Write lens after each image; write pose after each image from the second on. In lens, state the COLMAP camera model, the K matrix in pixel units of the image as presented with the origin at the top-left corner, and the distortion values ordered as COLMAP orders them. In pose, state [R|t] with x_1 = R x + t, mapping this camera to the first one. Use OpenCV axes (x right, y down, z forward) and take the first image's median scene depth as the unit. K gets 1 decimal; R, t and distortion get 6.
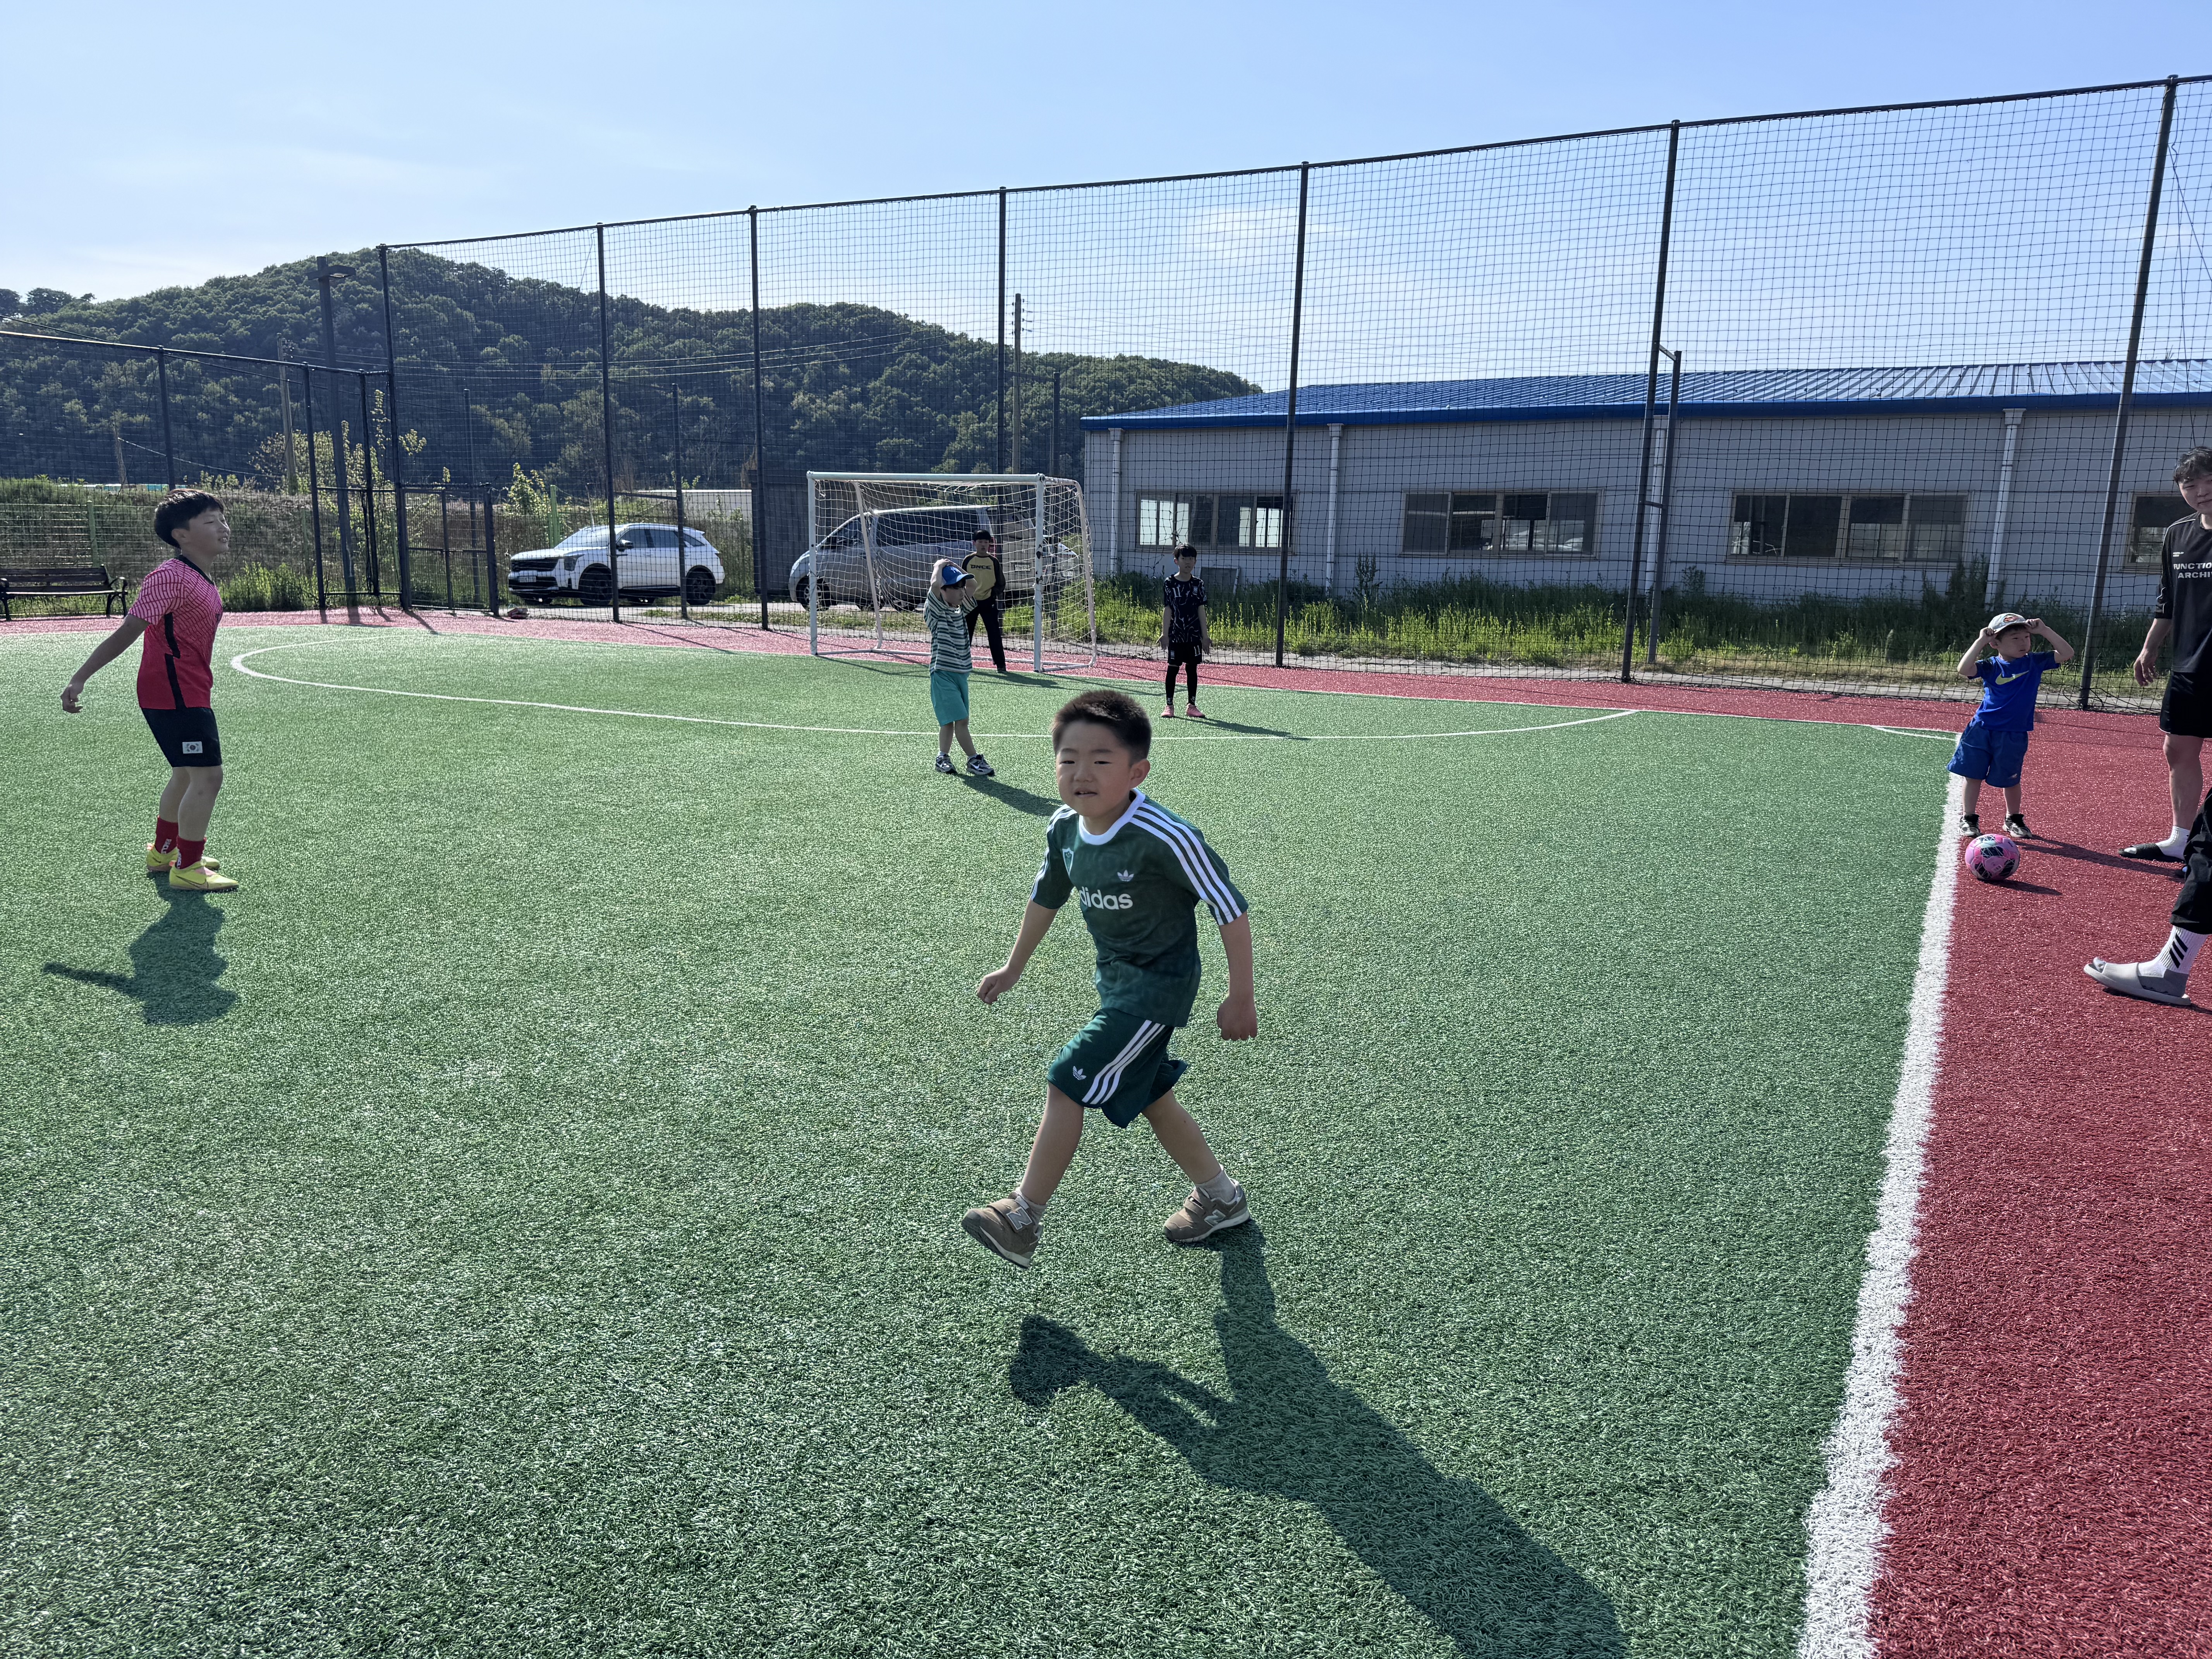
lens RADIAL K [[1564.9, 0, 1106.2], [0, 1564.9, 841.3], [0, 0, 1]] dist [0.009022, -0.013721]
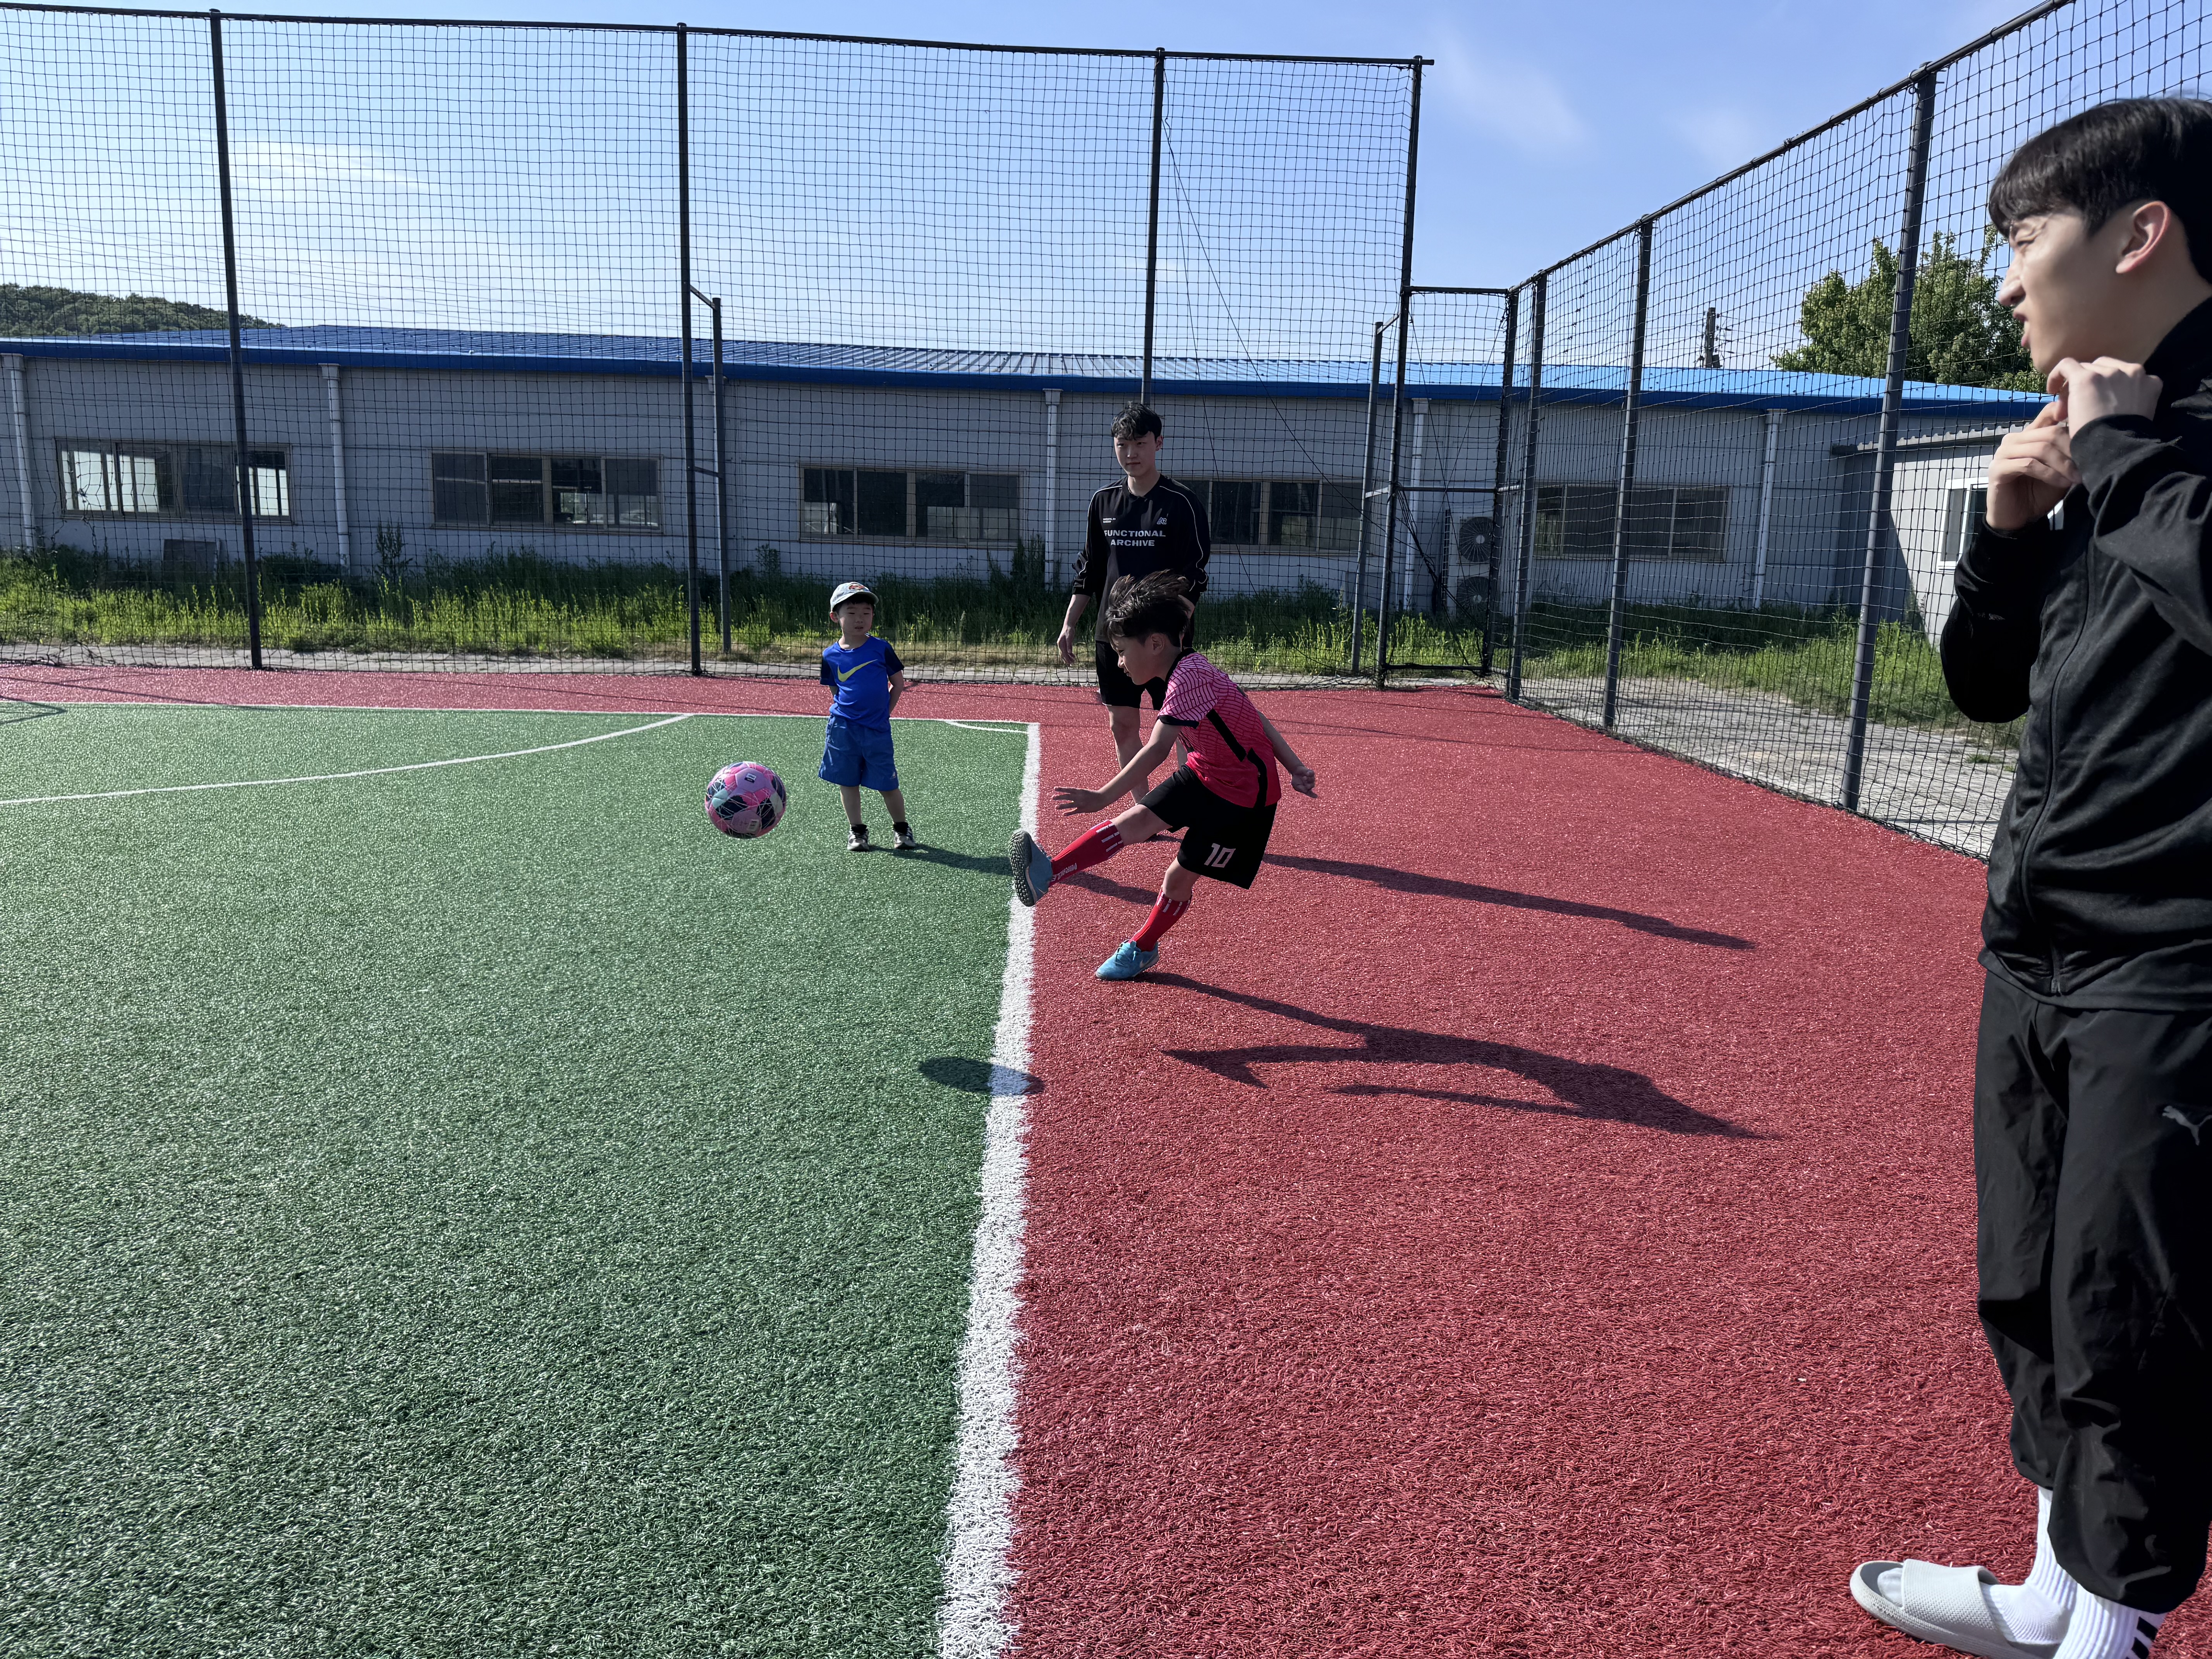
lens RADIAL K [[1555.0, 0, 1103.8], [0, 1555.0, 866.1], [0, 0, 1]] dist [0.120786, -0.119732]
pose [[0.856923, -0.102567, 0.505136, 0.062082], [0.089111, 0.994725, 0.050807, -0.016618], [-0.507683, 0.001476, 0.861543, 0.106471]]
